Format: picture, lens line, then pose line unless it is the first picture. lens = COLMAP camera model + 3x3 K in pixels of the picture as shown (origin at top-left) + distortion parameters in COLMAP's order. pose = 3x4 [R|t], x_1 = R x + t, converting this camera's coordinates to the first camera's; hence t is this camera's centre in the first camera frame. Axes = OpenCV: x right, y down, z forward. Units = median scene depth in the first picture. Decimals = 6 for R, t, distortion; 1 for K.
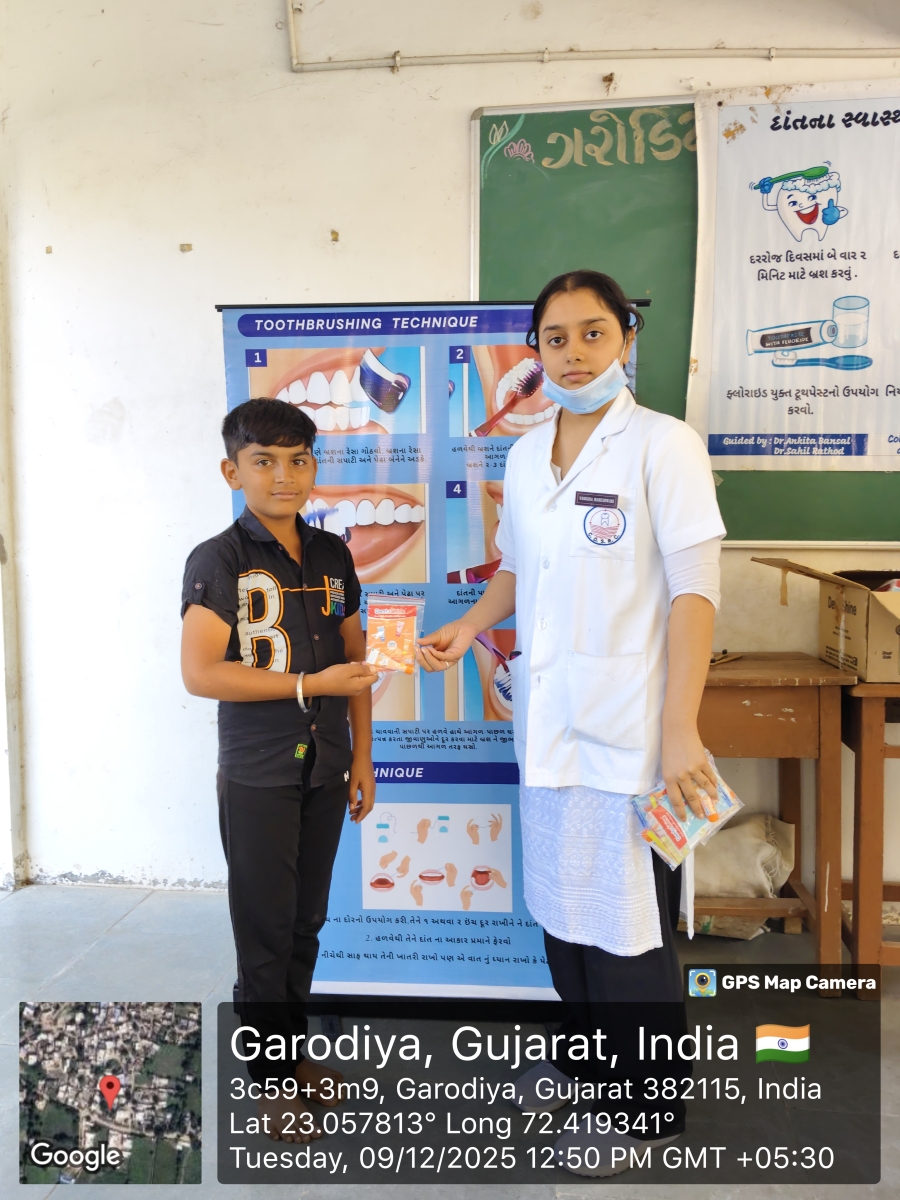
lens RADIAL K [[869.7, 0, 455.9], [0, 869.7, 594.8], [0, 0, 1]] dist [0.028306, -0.059740]
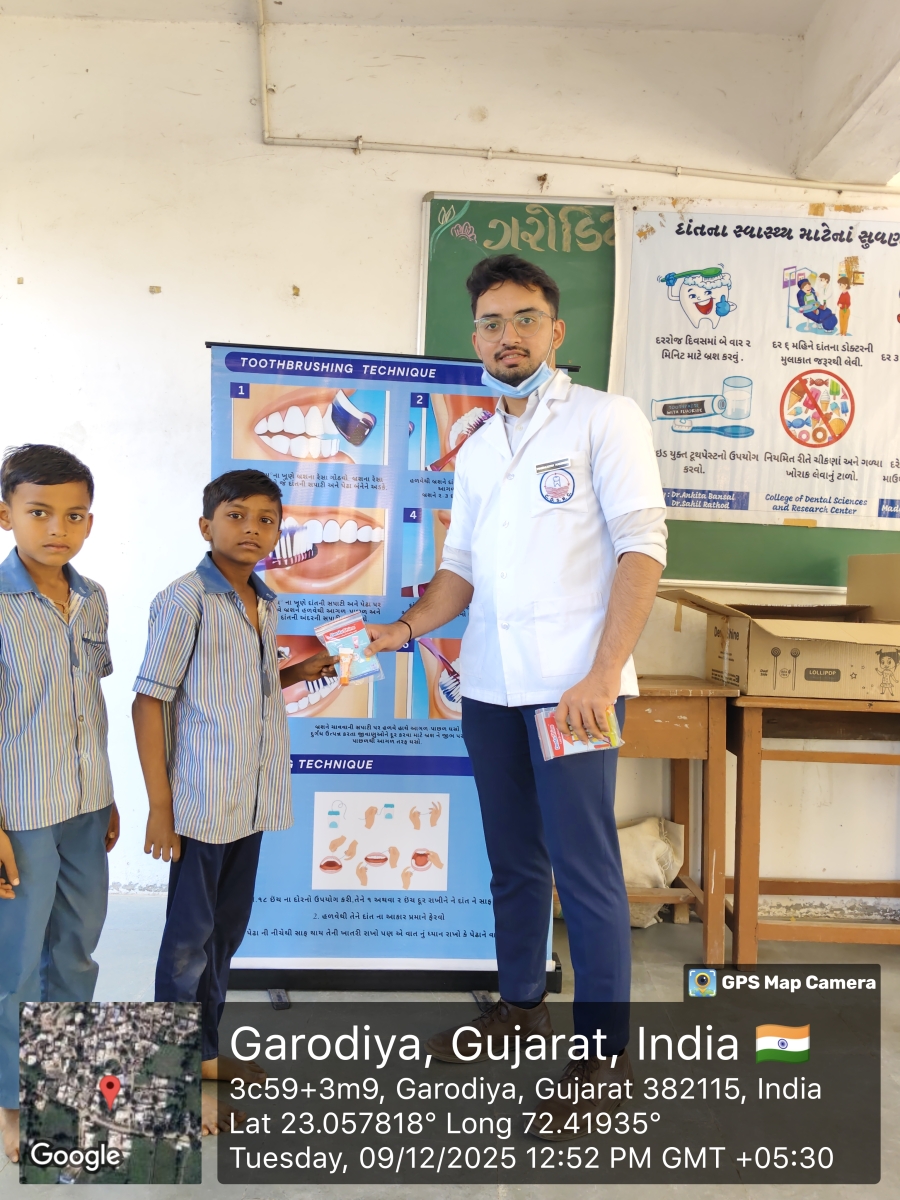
lens RADIAL K [[869.7, 0, 450.7], [0, 869.7, 610.1], [0, 0, 1]] dist [0.028306, -0.059740]
pose [[0.991416, 0.038286, 0.125015, -0.072248], [-0.031588, 0.997980, -0.055127, 0.054041], [-0.126873, 0.050705, 0.990622, -0.114849]]
